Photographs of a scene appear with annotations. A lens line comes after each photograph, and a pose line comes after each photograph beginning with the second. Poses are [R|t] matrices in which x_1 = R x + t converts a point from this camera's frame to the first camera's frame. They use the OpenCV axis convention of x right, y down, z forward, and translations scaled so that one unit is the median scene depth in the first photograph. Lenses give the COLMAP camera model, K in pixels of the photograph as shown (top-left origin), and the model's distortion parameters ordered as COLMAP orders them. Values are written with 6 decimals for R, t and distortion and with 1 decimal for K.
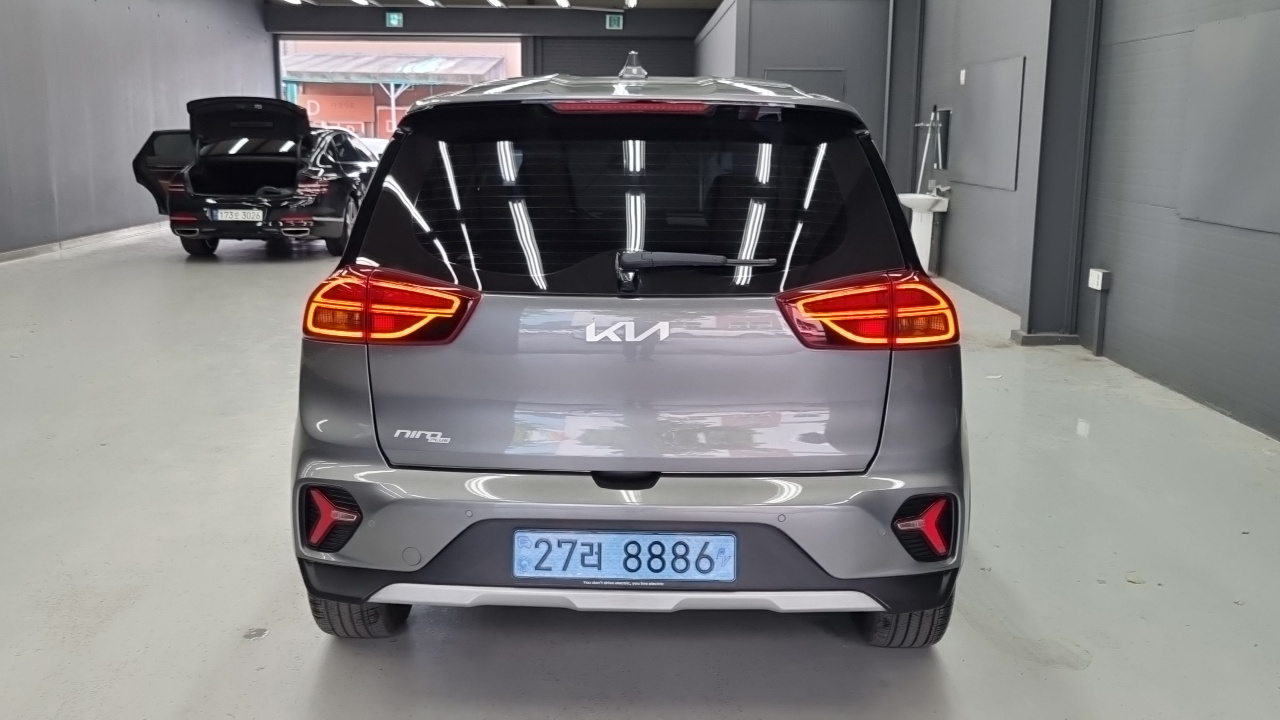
lens RADIAL K [[1166.5, 0, 622.2], [0, 1166.5, 337.7], [0, 0, 1]] dist [0.028428, 0.005195]
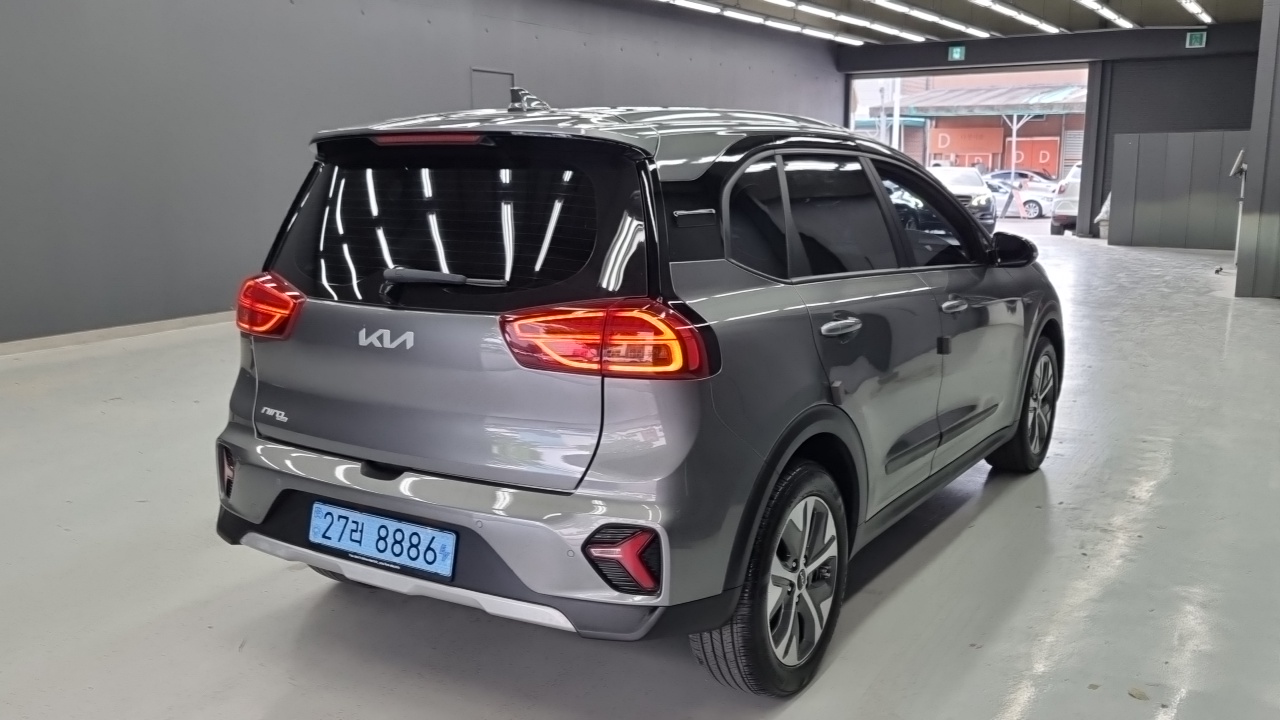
lens RADIAL K [[1114.2, 0, 640.0], [0, 1114.2, 360.0], [0, 0, 1]] dist [0.020405, 0.002307]
pose [[0.857893, 0.078726, -0.507761, 0.718350], [-0.078891, 0.996657, 0.021235, -0.025364], [0.507736, 0.021840, 0.861236, 0.187499]]
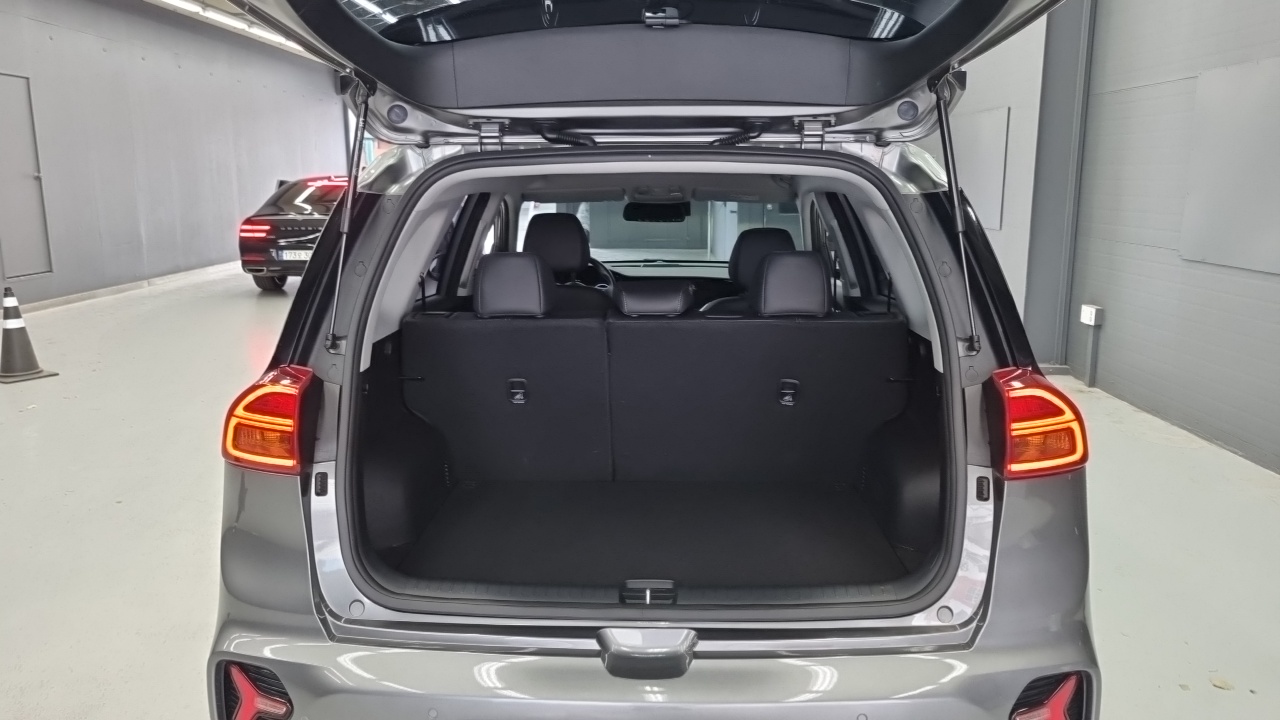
lens RADIAL K [[954.7, 0, 636.1], [0, 954.7, 344.6], [0, 0, 1]] dist [0.018597, -0.001848]
pose [[0.999948, -0.006939, -0.007489, 0.001874], [0.006934, 0.999976, -0.000639, -0.074365], [0.007494, 0.000587, 0.999972, 0.378411]]
